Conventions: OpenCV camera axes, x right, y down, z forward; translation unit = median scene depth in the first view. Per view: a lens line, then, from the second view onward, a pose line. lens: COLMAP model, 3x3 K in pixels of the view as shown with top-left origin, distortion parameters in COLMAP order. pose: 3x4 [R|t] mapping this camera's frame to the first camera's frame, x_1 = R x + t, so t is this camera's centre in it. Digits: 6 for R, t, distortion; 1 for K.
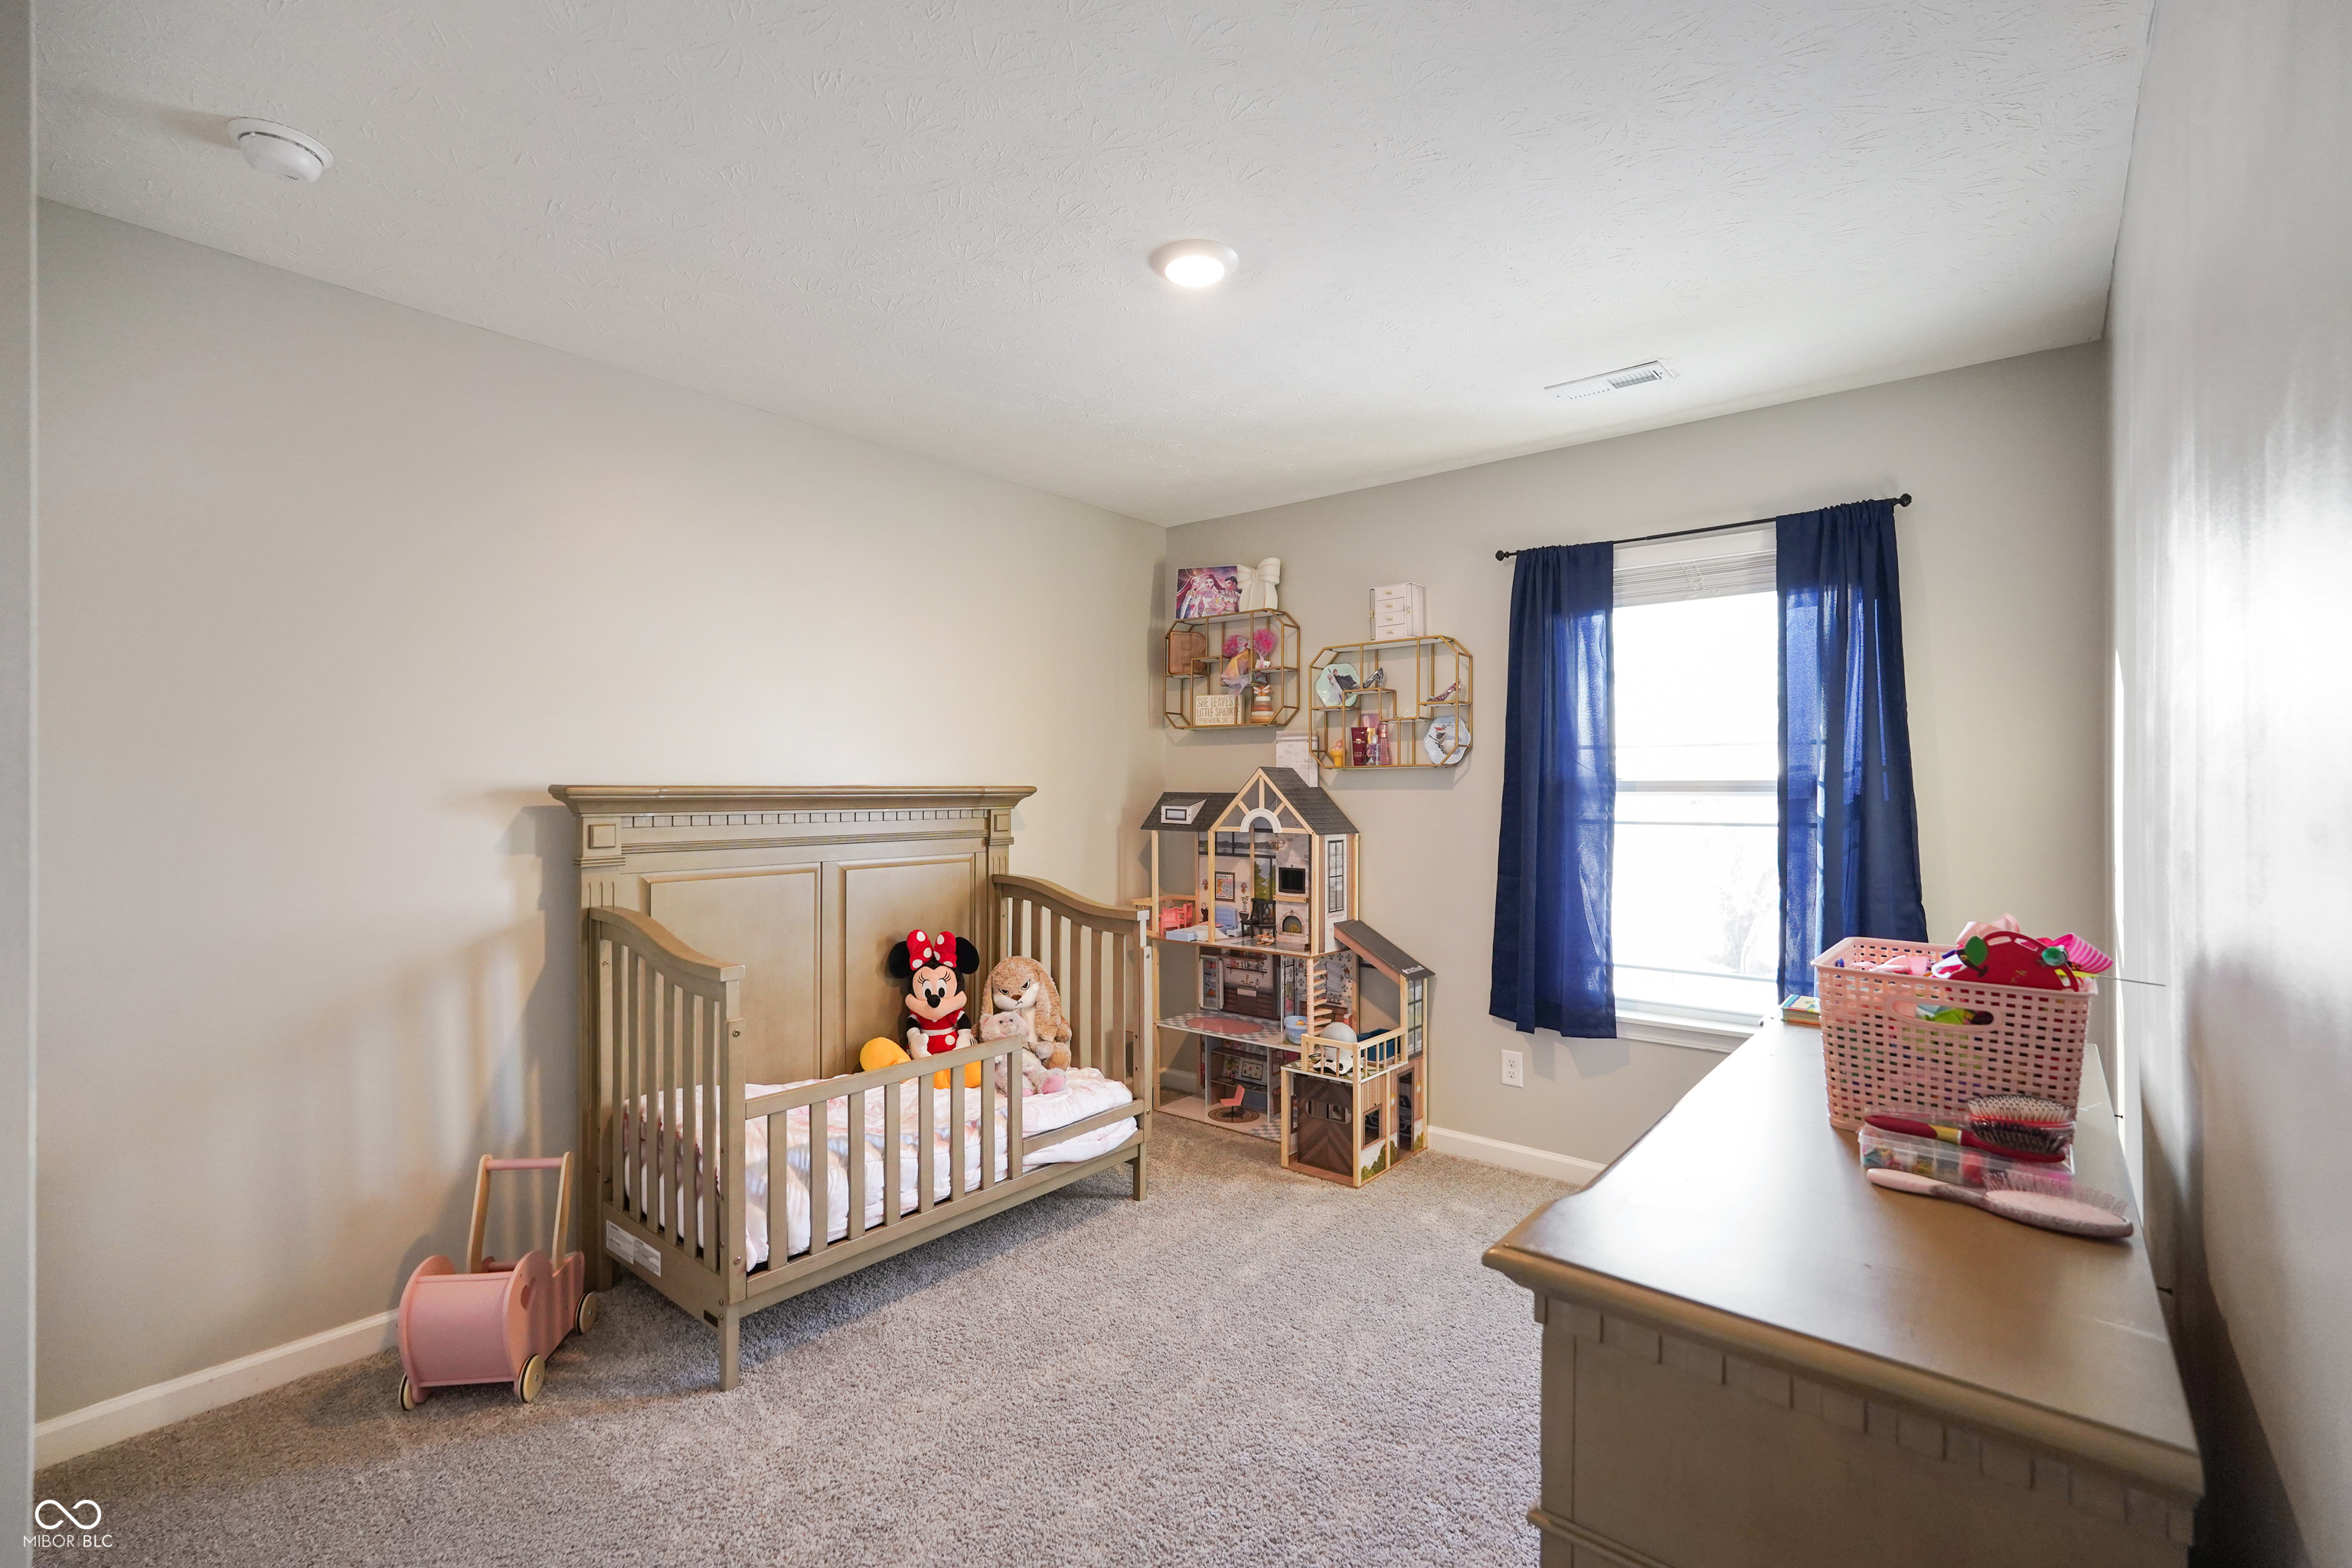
lens RADIAL K [[1091.4, 0, 1170.6], [0, 1091.4, 790.4], [0, 0, 1]] dist [0.002154, 0.000365]
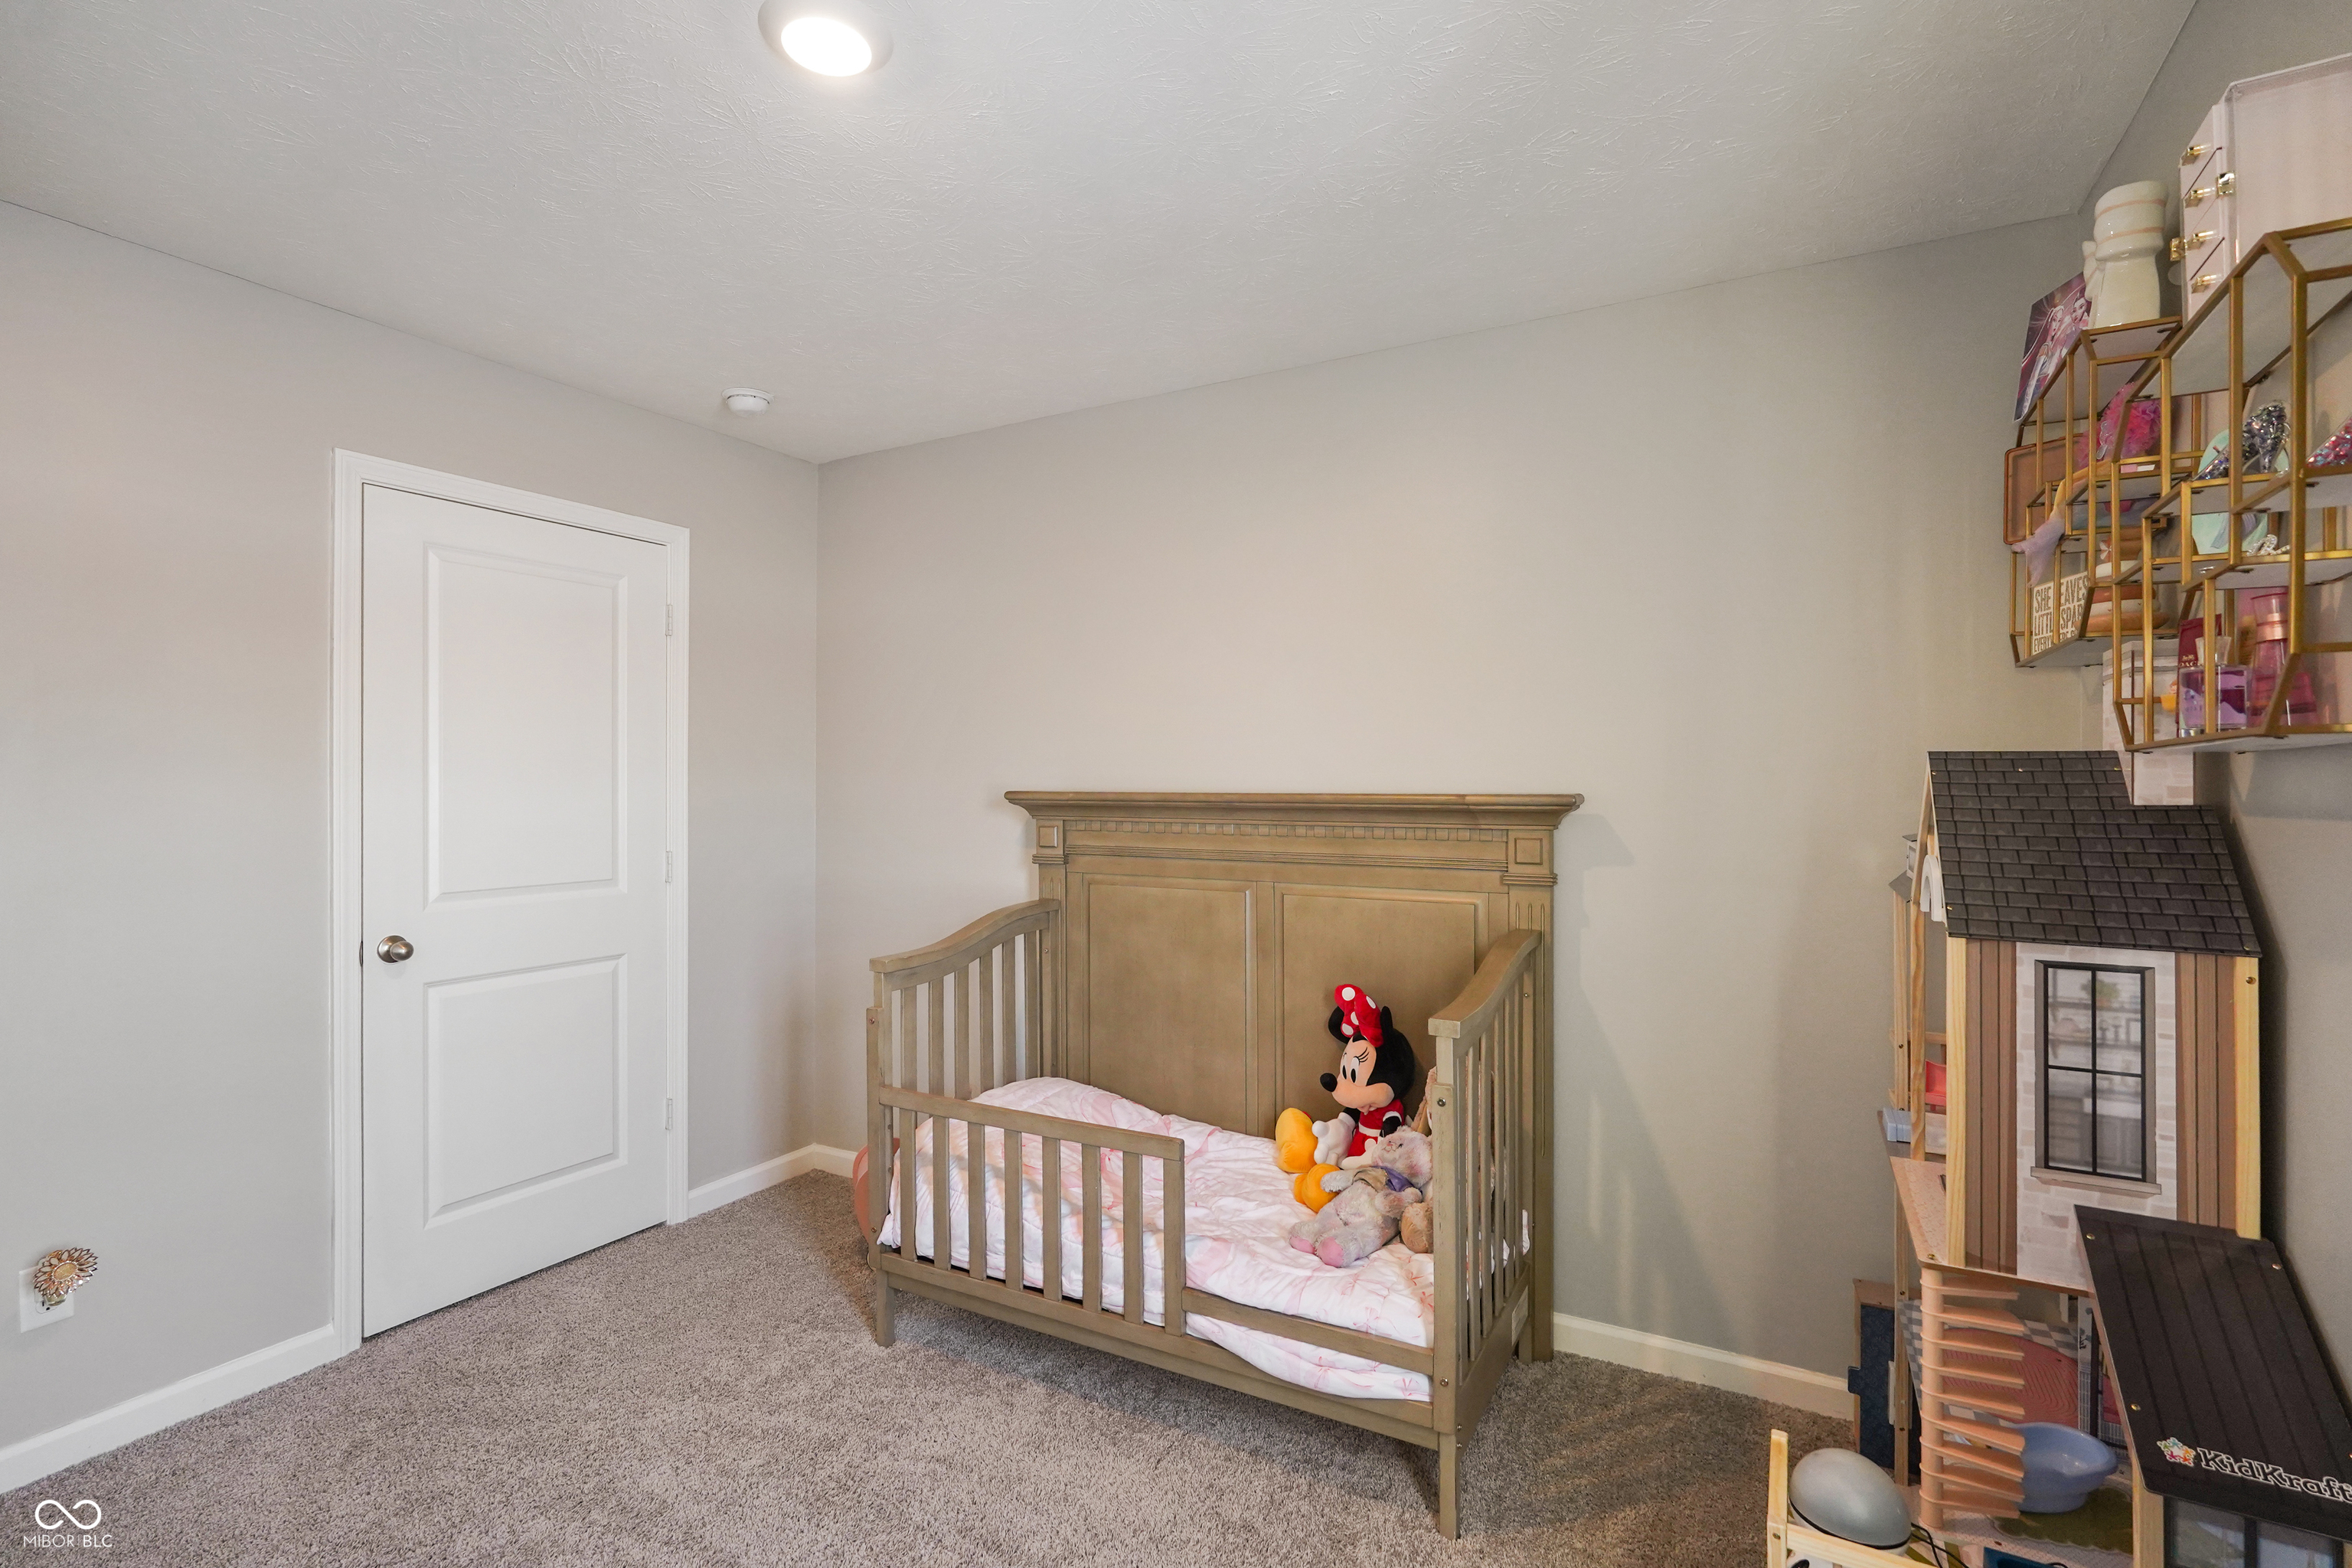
lens RADIAL K [[1091.4, 0, 1170.6], [0, 1091.4, 790.4], [0, 0, 1]] dist [0.002154, 0.000365]
pose [[0.164053, 0.003957, -0.986444, 0.497646], [0.002392, 0.999987, 0.004409, -0.011690], [0.986449, -0.003083, 0.164041, 0.754242]]
